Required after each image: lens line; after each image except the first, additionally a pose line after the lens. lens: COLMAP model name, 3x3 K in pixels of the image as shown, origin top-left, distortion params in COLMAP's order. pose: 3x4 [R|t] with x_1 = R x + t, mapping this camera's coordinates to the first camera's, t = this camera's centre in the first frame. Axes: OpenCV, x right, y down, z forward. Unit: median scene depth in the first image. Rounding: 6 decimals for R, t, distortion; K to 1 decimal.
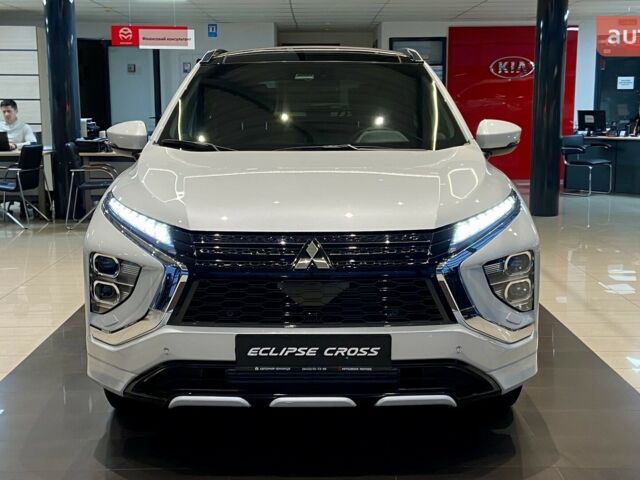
lens RADIAL K [[893.1, 0, 322.0], [0, 893.1, 240.7], [0, 0, 1]] dist [0.091483, 0.000000]
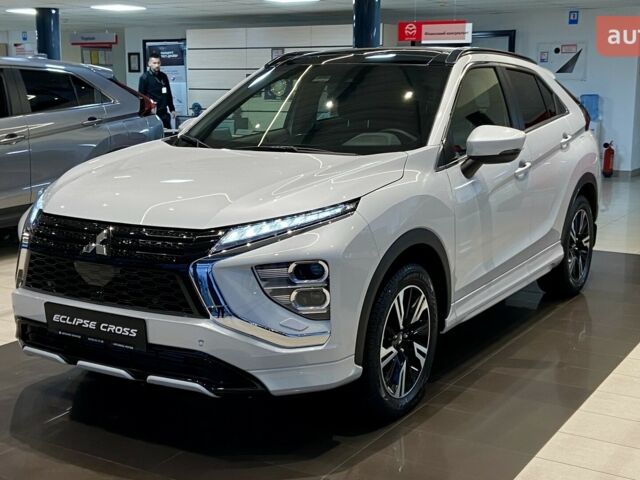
lens RADIAL K [[893.1, 0, 317.5], [0, 893.1, 240.9], [0, 0, 1]] dist [0.091483, 0.000000]
pose [[0.850042, 0.095293, -0.518024, 0.812209], [-0.086774, 0.995396, 0.040717, -0.055121], [0.519519, 0.010339, 0.854397, 0.156737]]
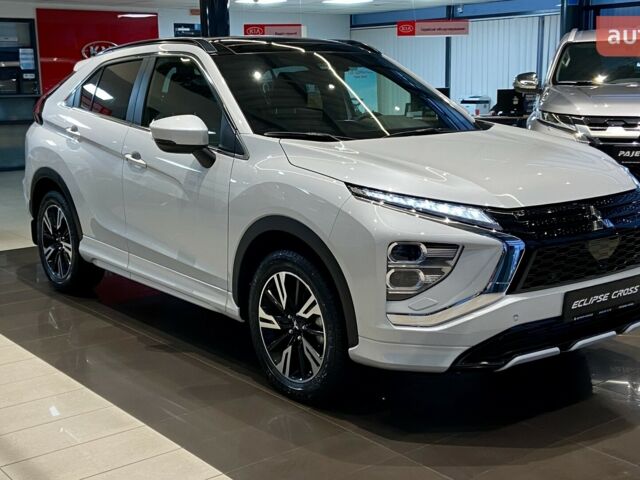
lens RADIAL K [[893.1, 0, 317.2], [0, 893.1, 239.6], [0, 0, 1]] dist [0.091483, 0.000000]
pose [[0.792782, -0.118956, 0.597784, -1.018695], [0.108479, 0.992649, 0.053667, -0.058716], [-0.599774, 0.022301, 0.799859, 0.256667]]
